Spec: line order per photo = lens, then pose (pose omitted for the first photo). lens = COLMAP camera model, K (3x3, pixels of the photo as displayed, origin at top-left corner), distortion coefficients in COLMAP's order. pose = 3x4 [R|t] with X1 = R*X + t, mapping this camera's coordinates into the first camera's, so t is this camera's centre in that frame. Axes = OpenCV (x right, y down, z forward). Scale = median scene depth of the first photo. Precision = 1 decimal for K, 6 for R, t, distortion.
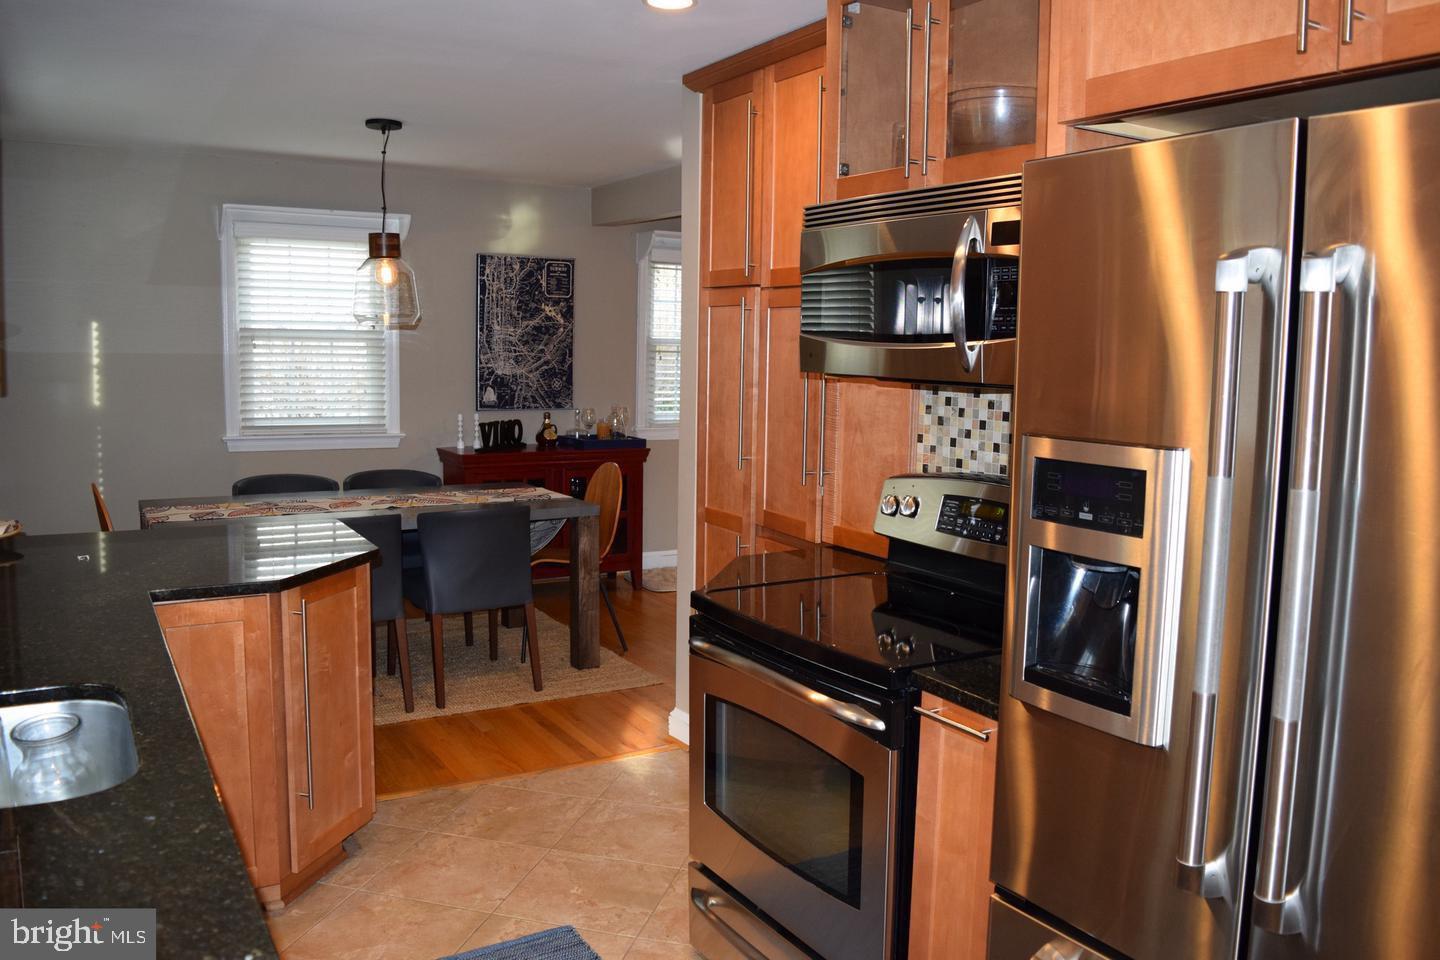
lens RADIAL K [[1125.8, 0, 719.9], [0, 1125.8, 476.6], [0, 0, 1]] dist [-0.093133, 0.013368]
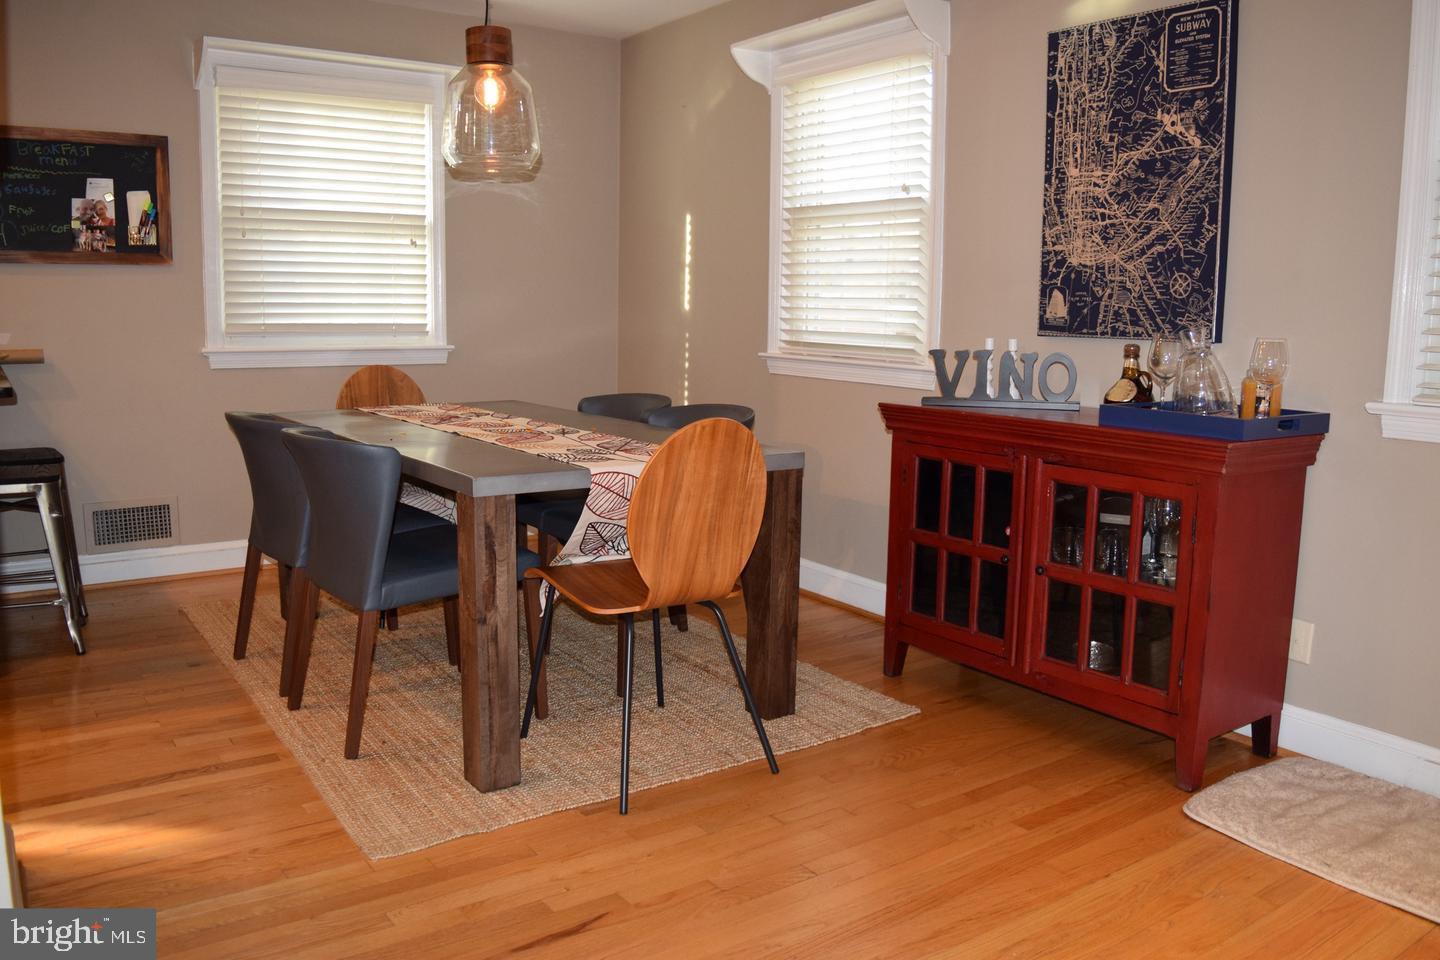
lens RADIAL K [[1125.8, 0, 720.2], [0, 1125.8, 478.7], [0, 0, 1]] dist [-0.093133, 0.013368]
pose [[0.073608, 0.134819, -0.988132, 0.300157], [-0.123103, 0.984471, 0.125149, -0.039351], [0.989660, 0.112430, 0.089062, 0.806514]]
